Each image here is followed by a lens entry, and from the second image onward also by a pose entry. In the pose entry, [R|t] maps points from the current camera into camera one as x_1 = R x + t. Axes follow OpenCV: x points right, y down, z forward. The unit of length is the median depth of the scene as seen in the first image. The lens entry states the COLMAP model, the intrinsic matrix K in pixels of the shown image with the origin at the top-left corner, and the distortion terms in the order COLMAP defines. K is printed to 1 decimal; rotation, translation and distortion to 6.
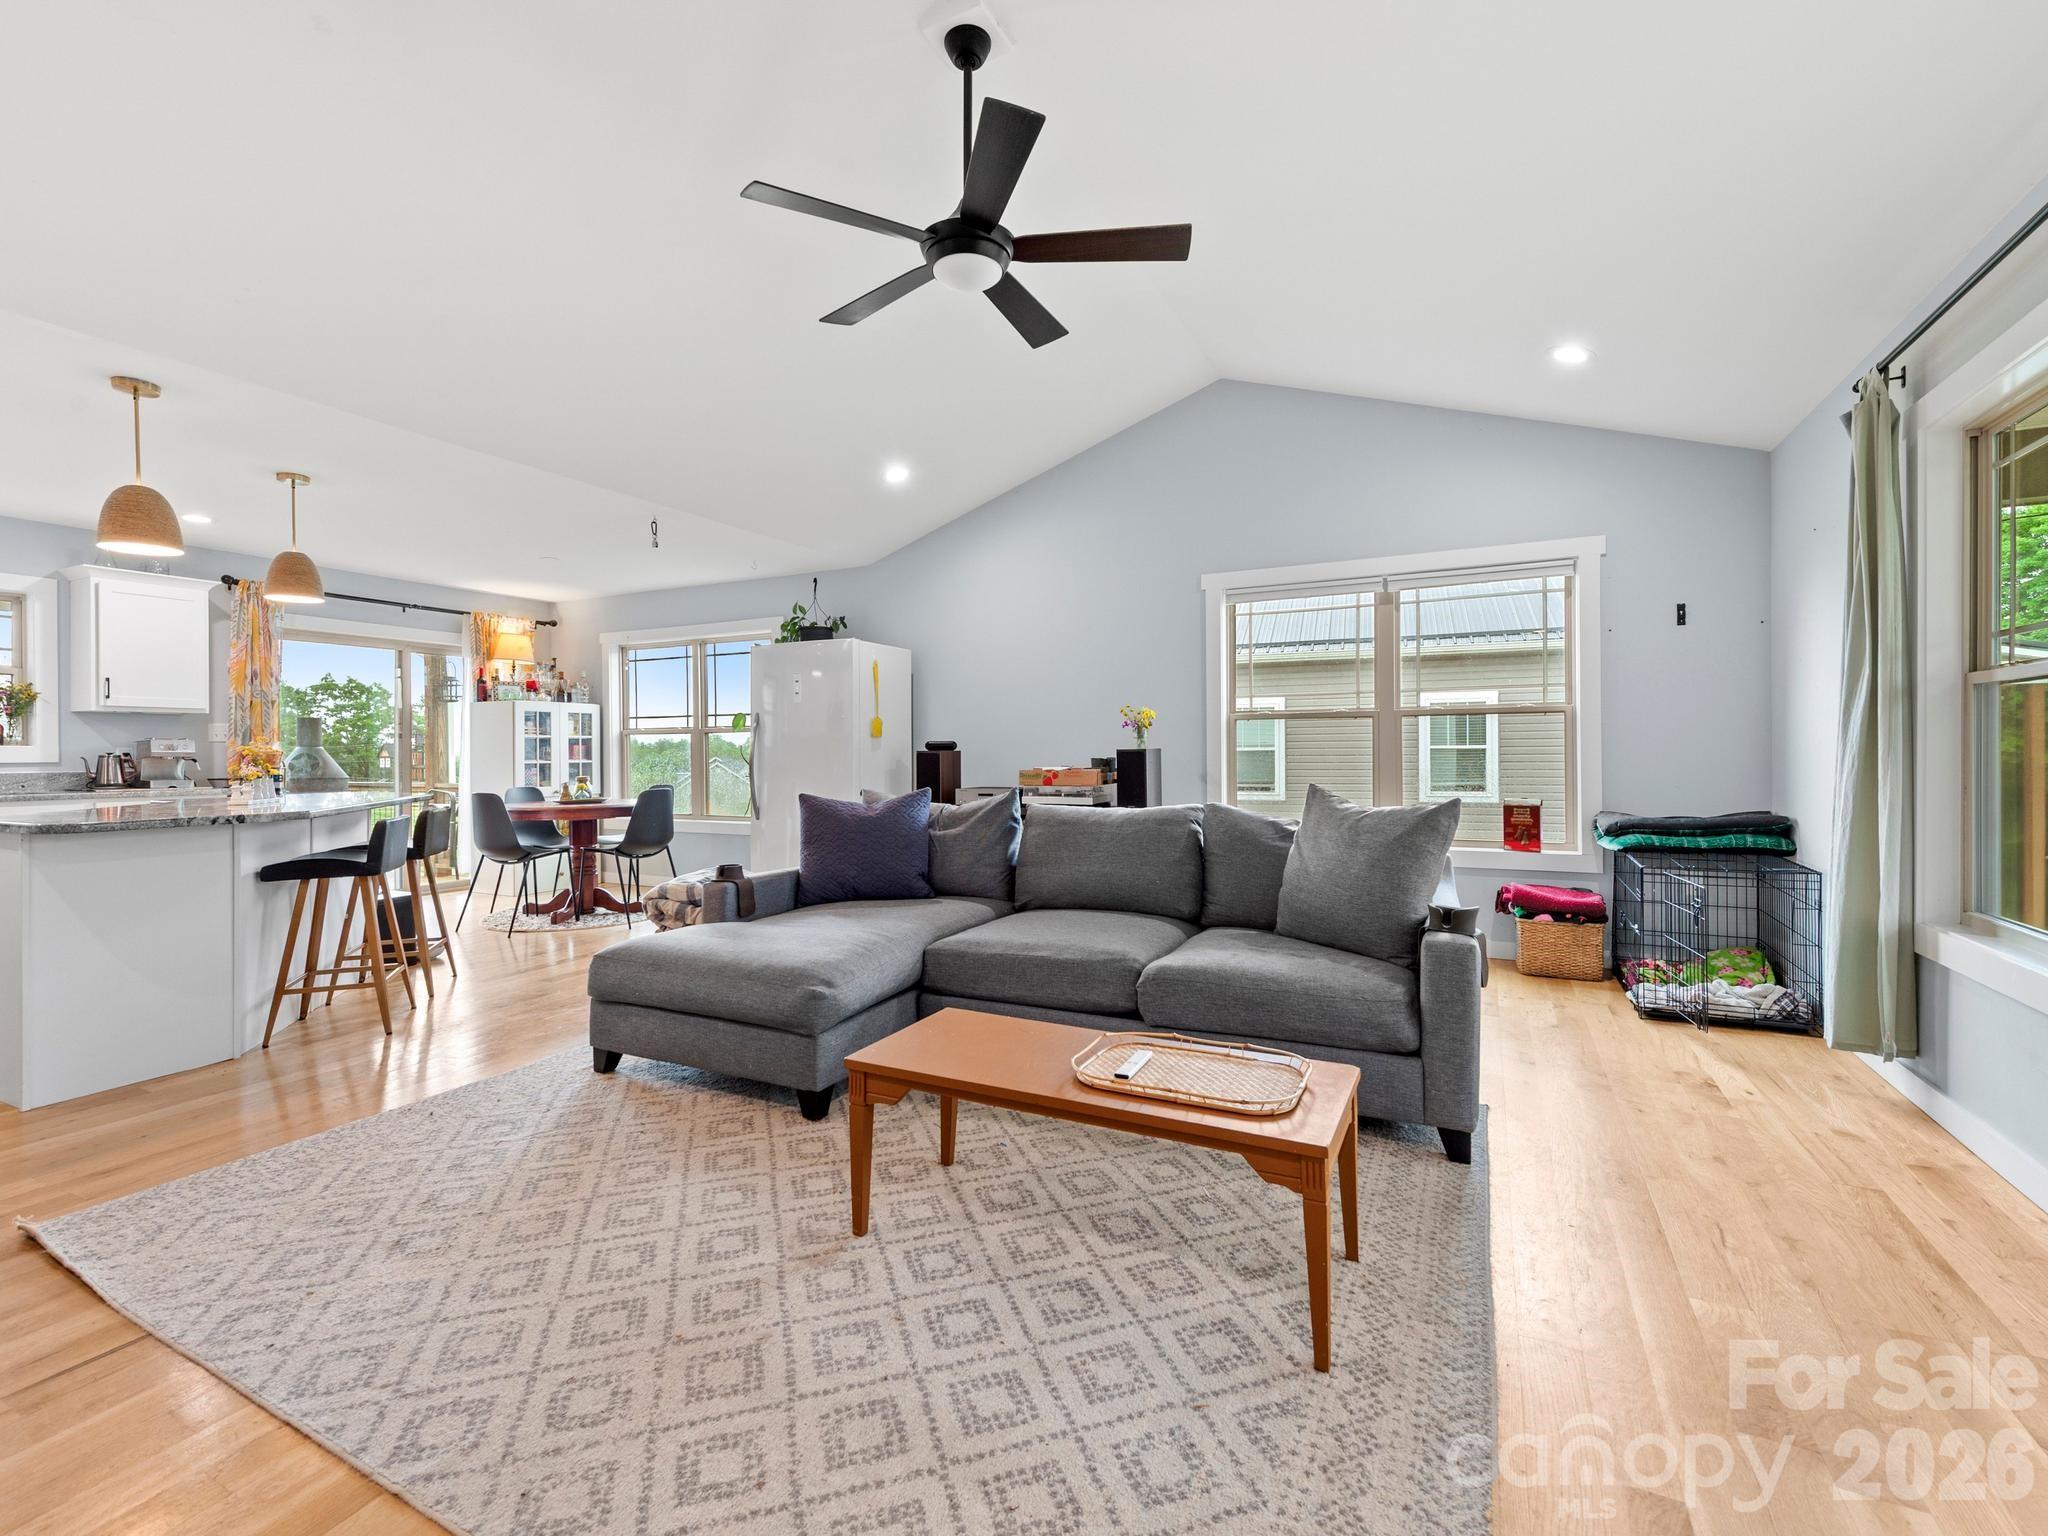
lens RADIAL K [[888.6, 0, 1034.4], [0, 888.6, 757.8], [0, 0, 1]] dist [-0.001493, -0.000396]
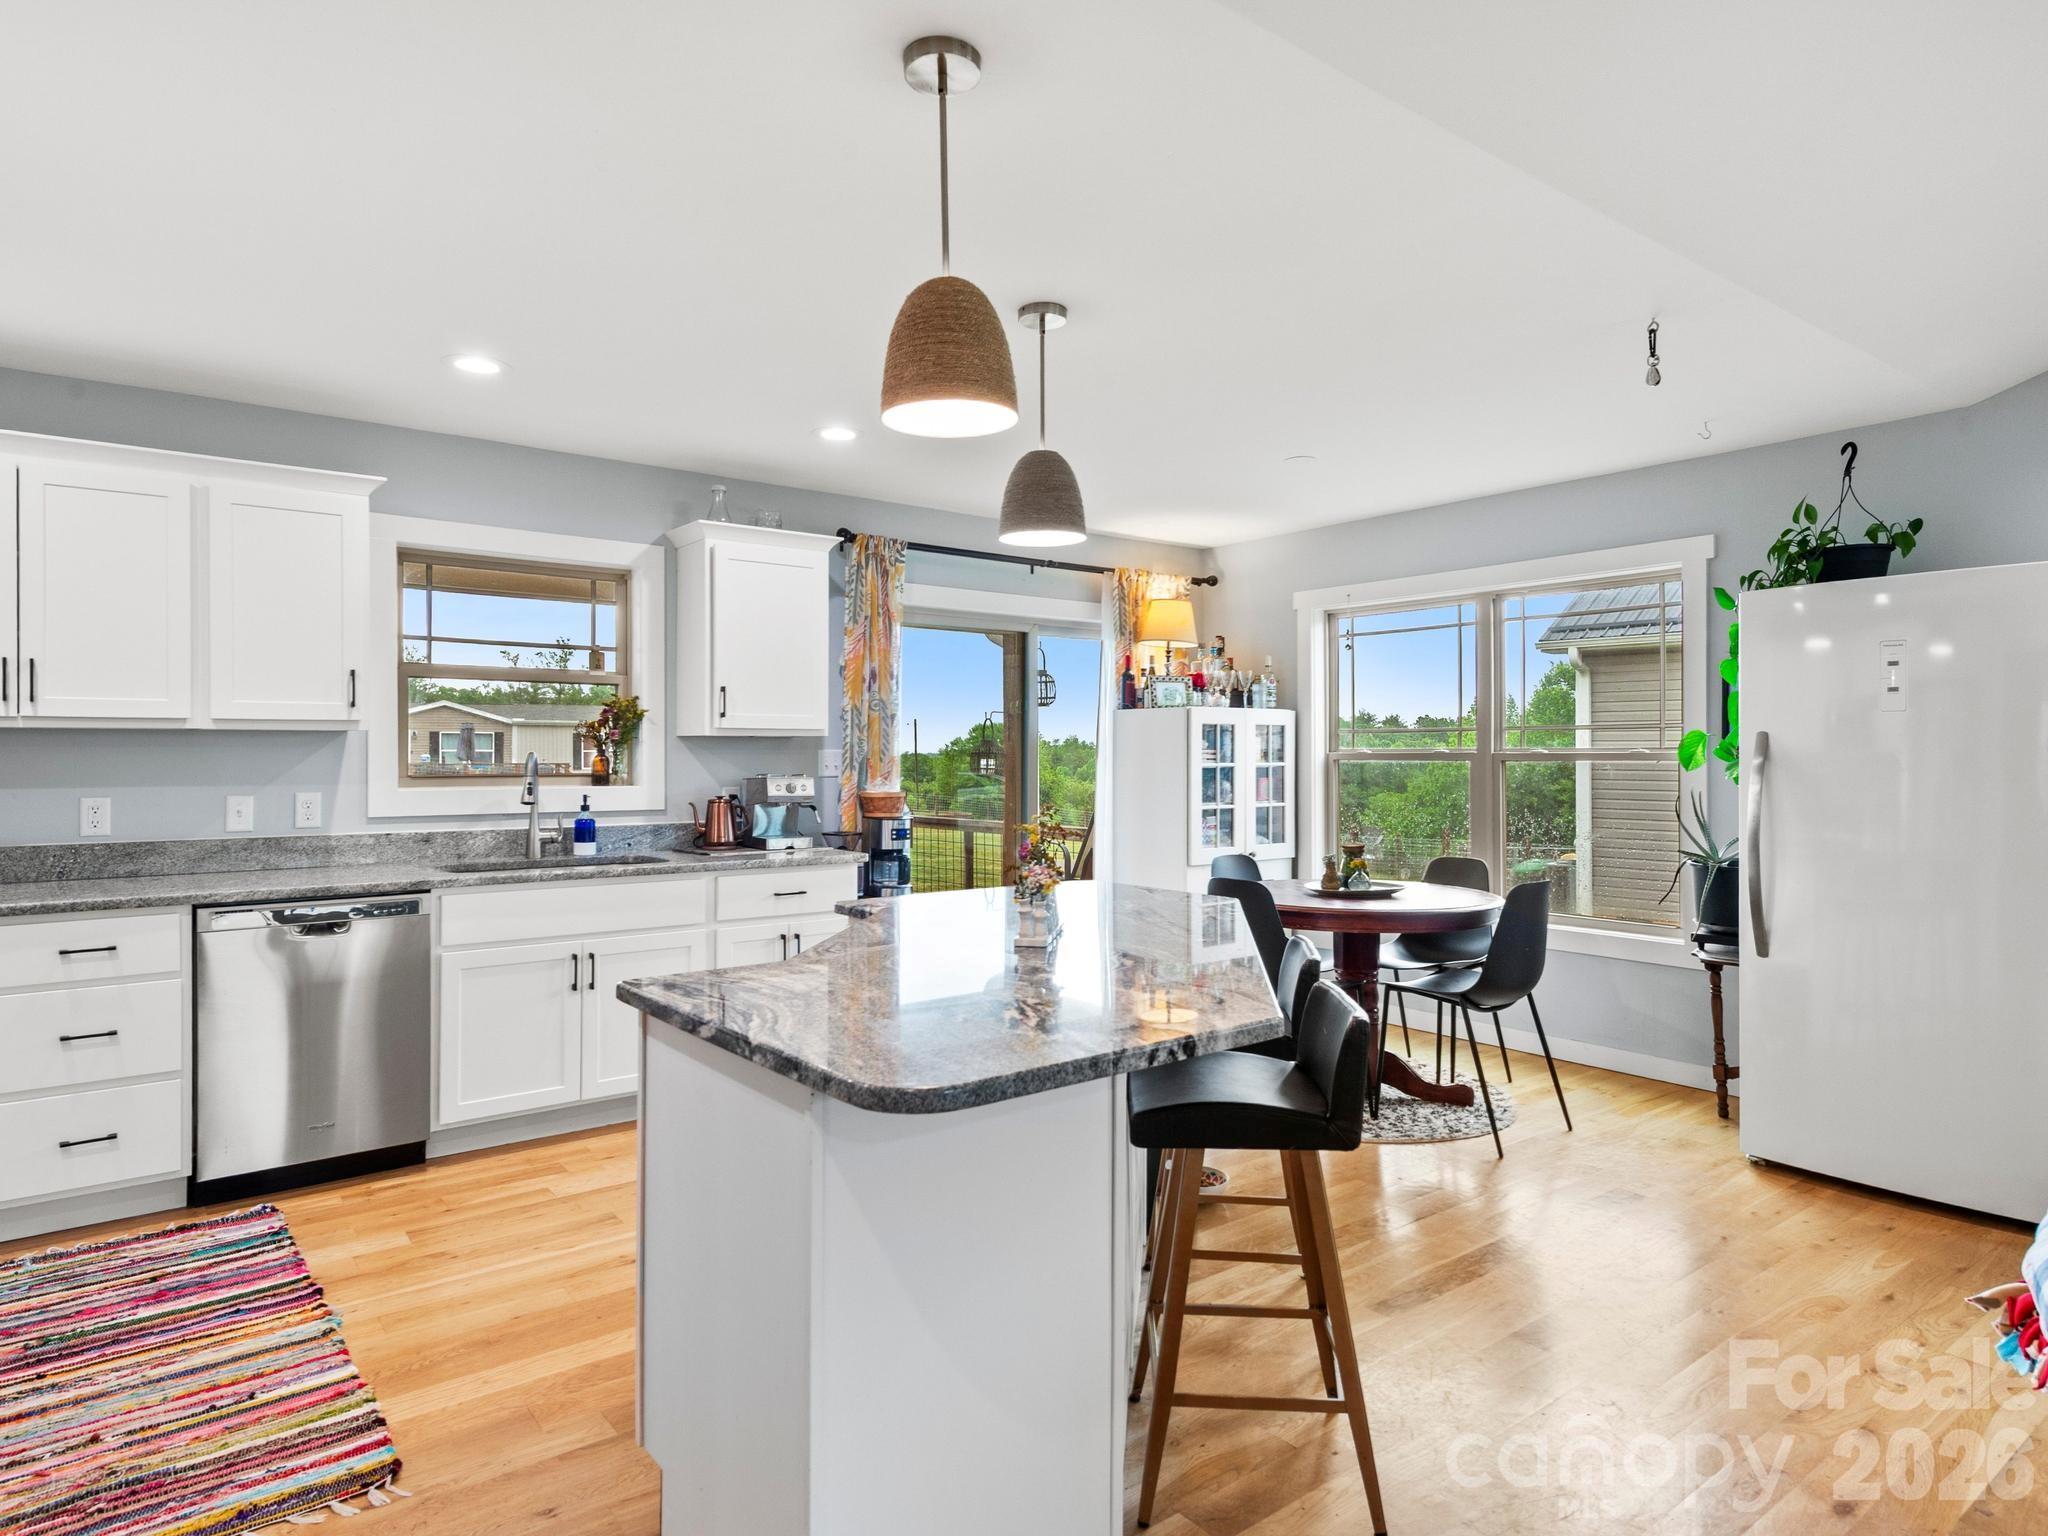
lens RADIAL K [[1174.5, 0, 1019.1], [0, 1174.5, 763.2], [0, 0, 1]] dist [0.005489, -0.000132]
pose [[0.896999, 0.009045, -0.441940, -0.324448], [-0.008103, 0.999959, 0.004019, -0.027314], [0.441958, -0.000024, 0.897036, 0.215387]]
